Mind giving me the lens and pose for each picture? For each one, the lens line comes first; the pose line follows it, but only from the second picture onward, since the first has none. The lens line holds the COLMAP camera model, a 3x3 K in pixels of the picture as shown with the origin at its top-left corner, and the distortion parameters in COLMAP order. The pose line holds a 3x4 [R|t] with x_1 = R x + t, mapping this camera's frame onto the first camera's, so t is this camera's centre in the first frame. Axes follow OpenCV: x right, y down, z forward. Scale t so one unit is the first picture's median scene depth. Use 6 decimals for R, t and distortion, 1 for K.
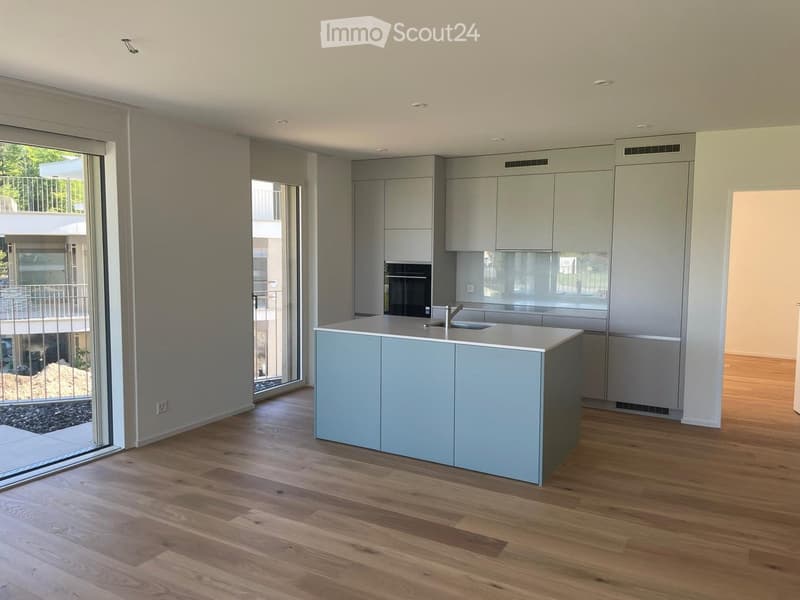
lens RADIAL K [[610.8, 0, 397.8], [0, 610.8, 296.1], [0, 0, 1]] dist [0.087516, -0.113733]
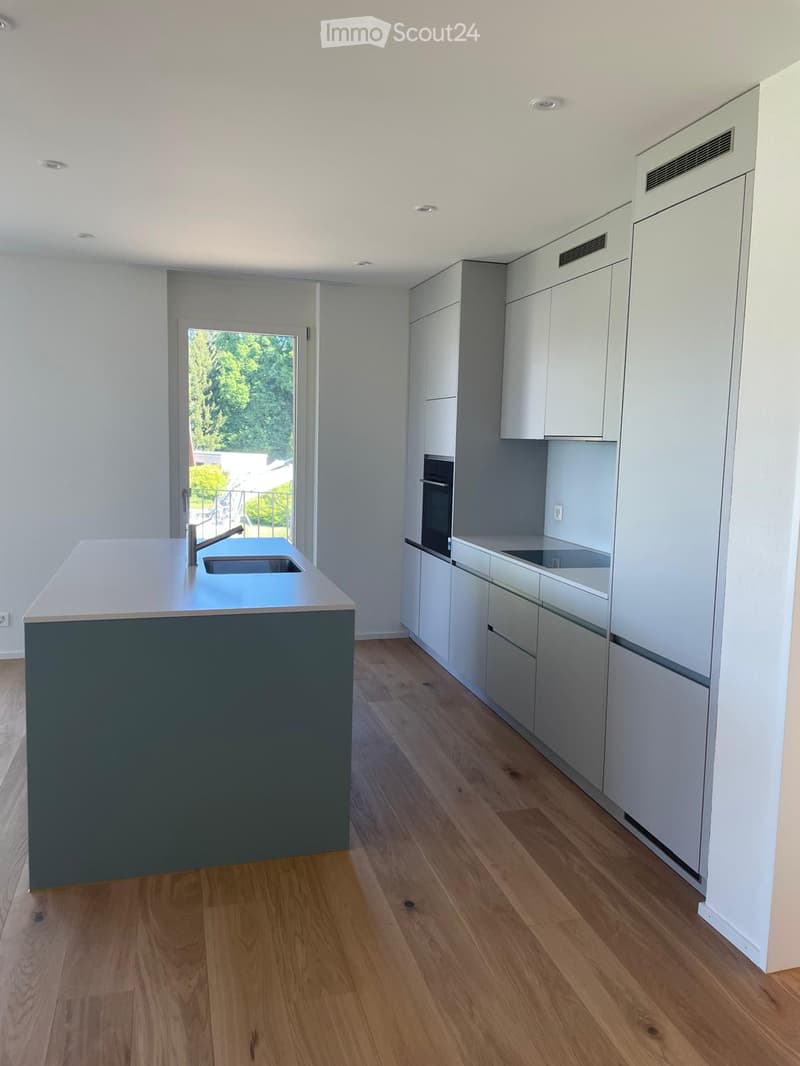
lens RADIAL K [[813.9, 0, 403.4], [0, 813.9, 526.1], [0, 0, 1]] dist [0.087516, -0.113733]
pose [[0.714377, 0.088976, -0.694081, 0.548813], [-0.076557, 0.995867, 0.048867, -0.026650], [0.695560, 0.018228, 0.718236, 0.448114]]
